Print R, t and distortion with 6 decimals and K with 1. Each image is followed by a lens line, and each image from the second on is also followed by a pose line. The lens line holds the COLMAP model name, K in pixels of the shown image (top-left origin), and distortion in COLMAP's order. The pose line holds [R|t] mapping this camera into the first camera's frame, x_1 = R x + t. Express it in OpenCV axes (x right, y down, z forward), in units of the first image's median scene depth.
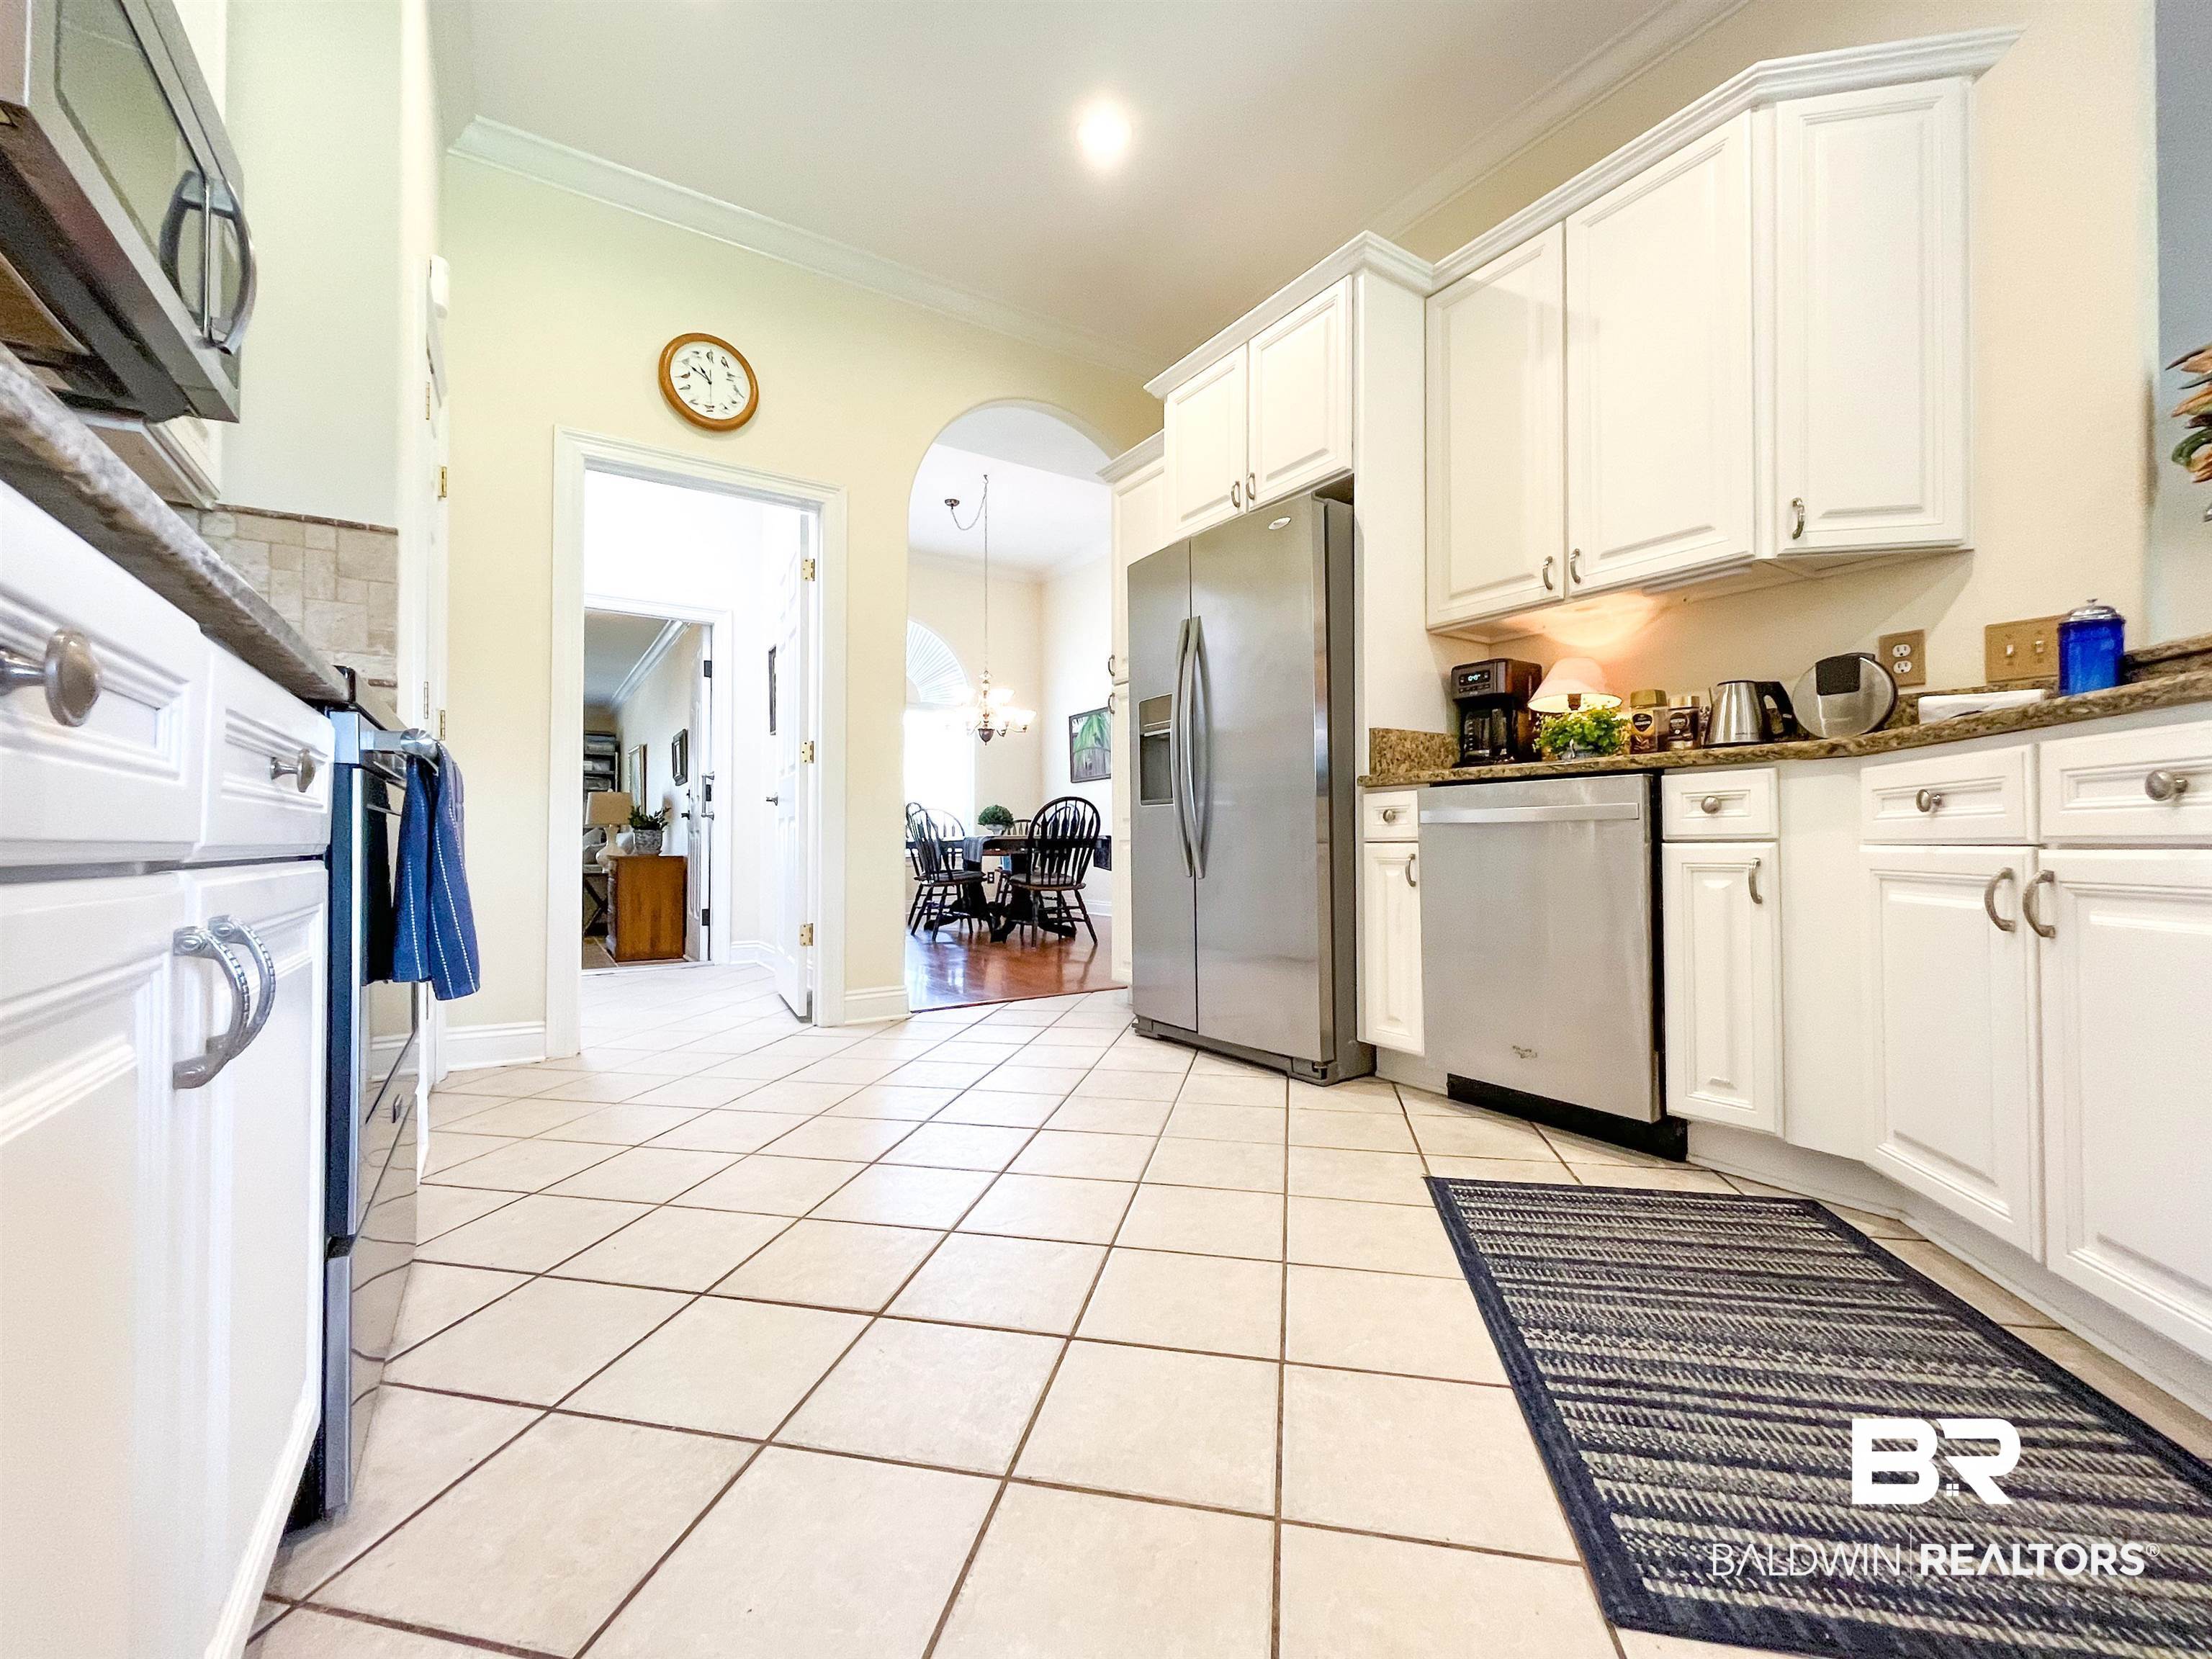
lens RADIAL K [[933.3, 0, 1100.4], [0, 933.3, 835.2], [0, 0, 1]] dist [-0.000437, -0.000645]
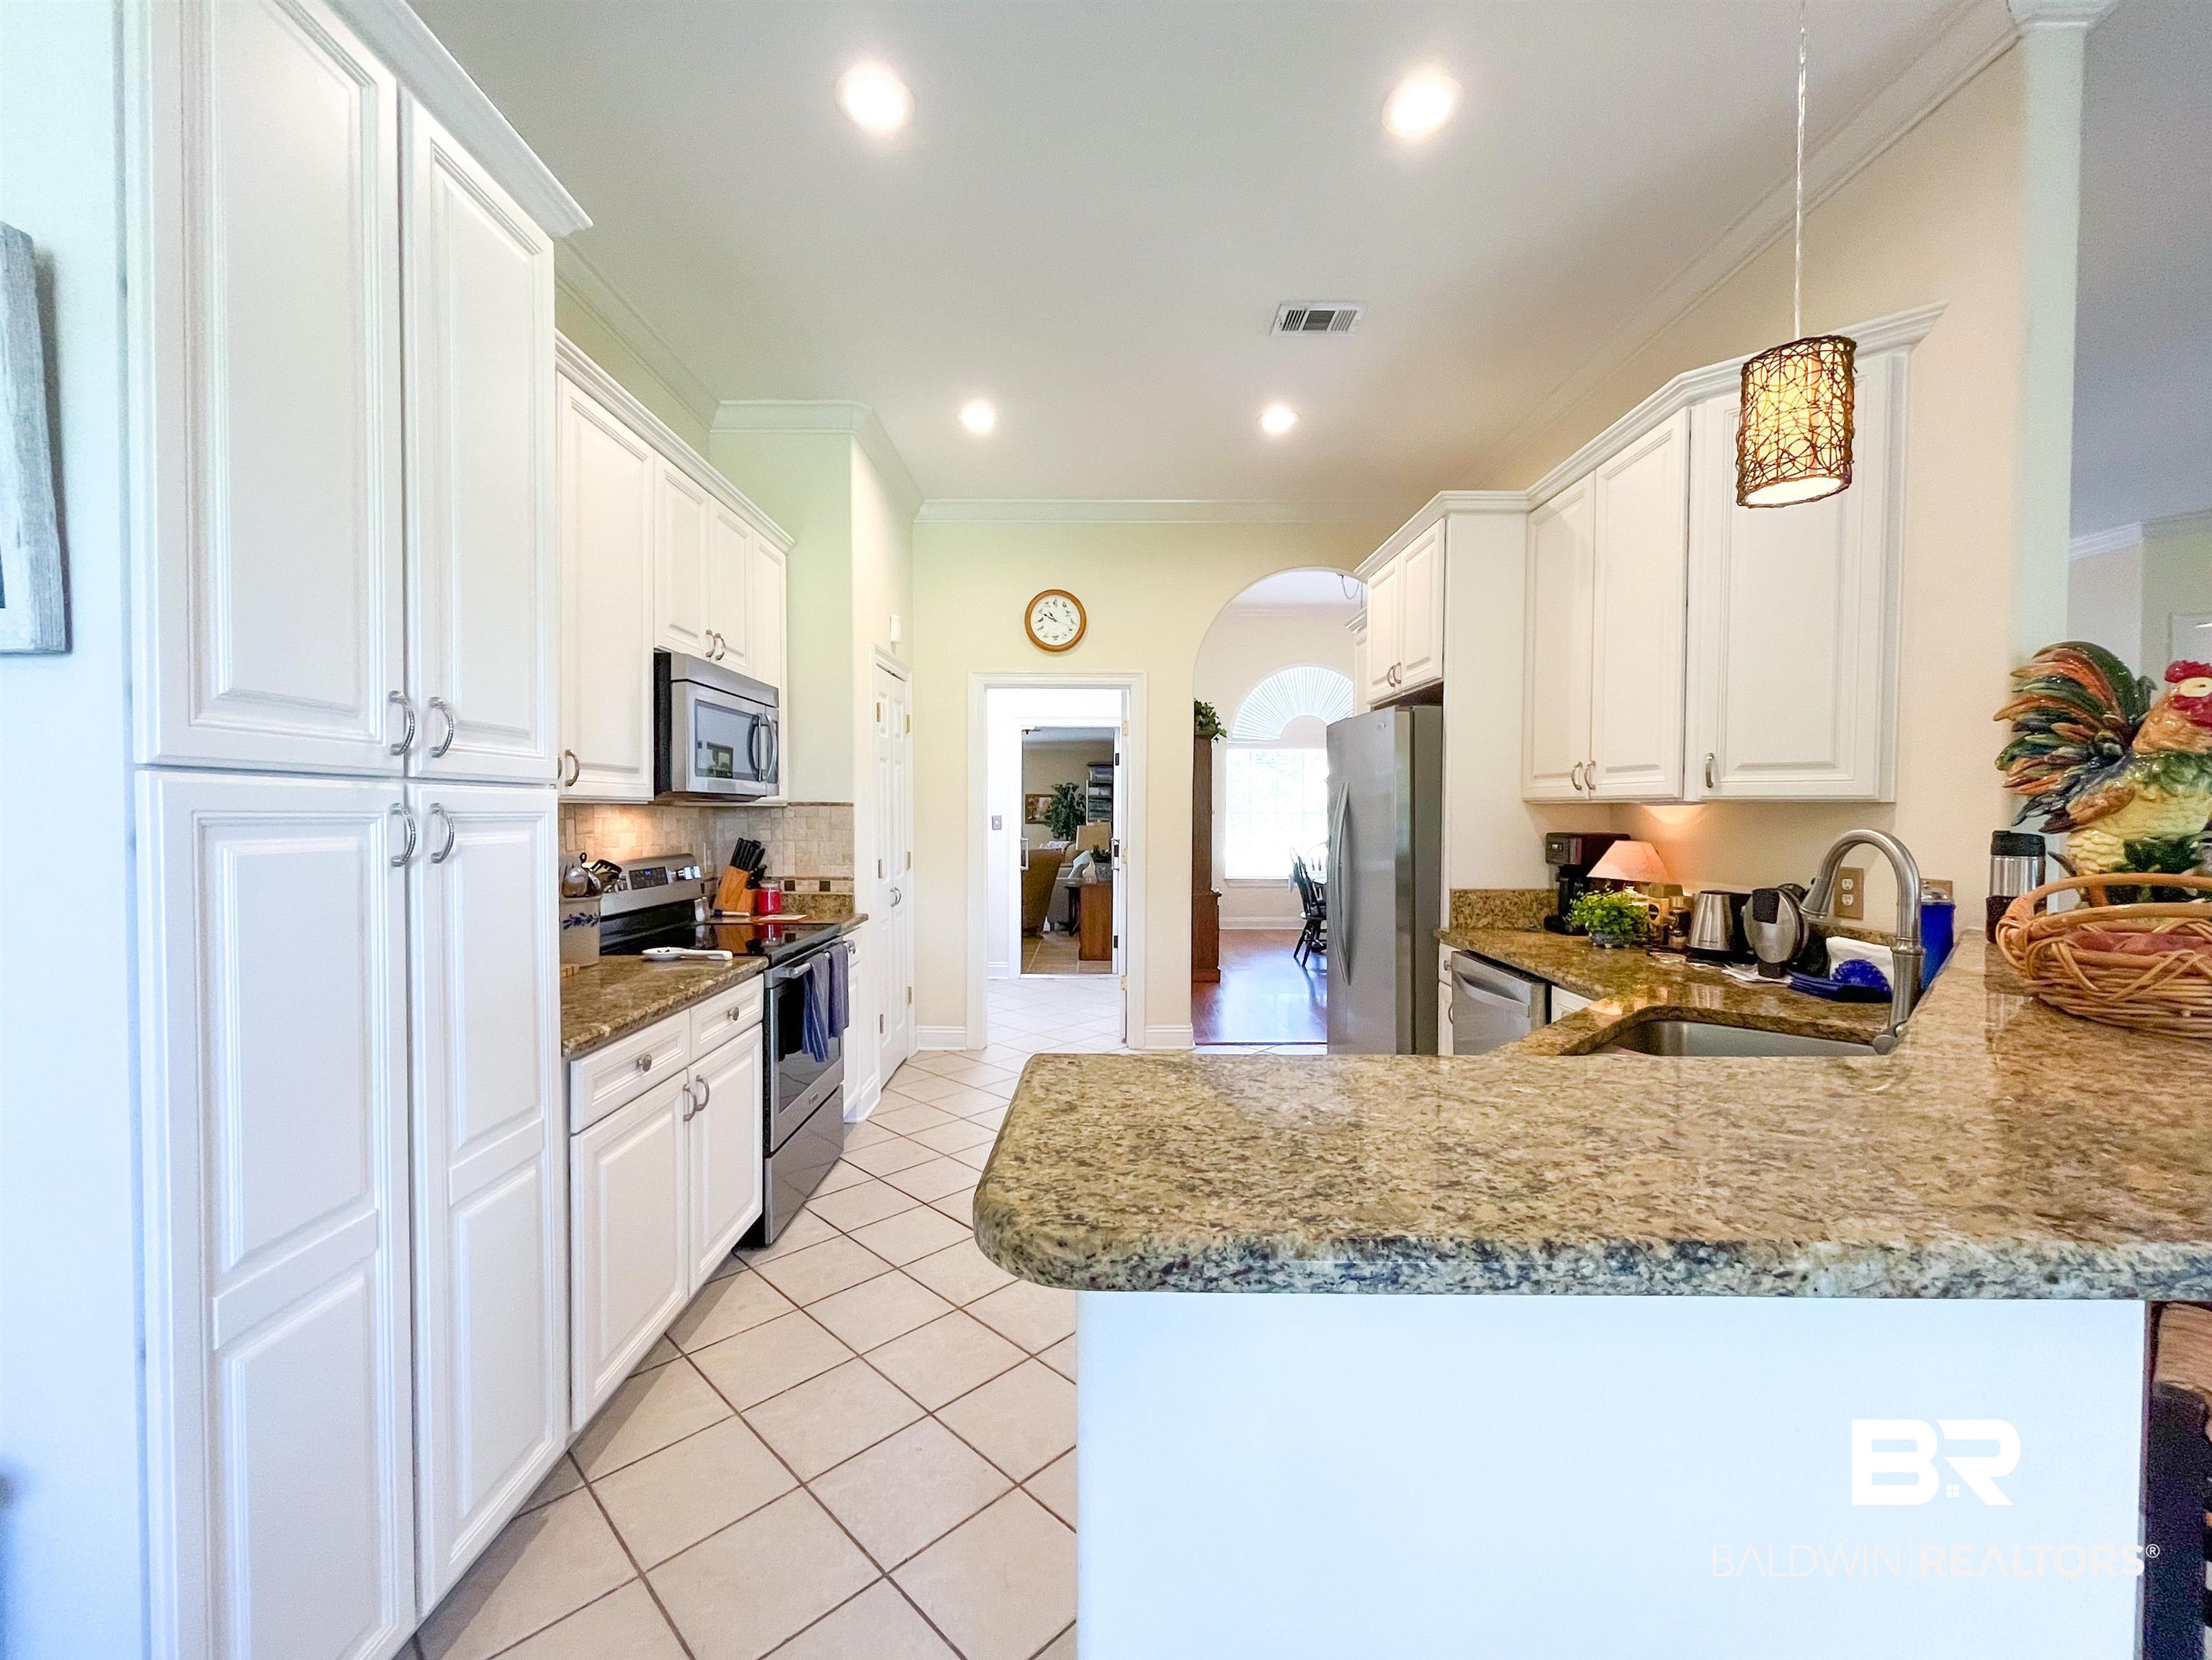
lens RADIAL K [[933.4, 0, 1100.4], [0, 933.4, 835.7], [0, 0, 1]] dist [-0.000437, -0.000645]
pose [[0.835306, 0.021276, -0.549373, 0.578570], [0.004493, 0.998953, 0.045519, -0.243188], [0.549767, -0.040491, 0.834336, -0.288866]]
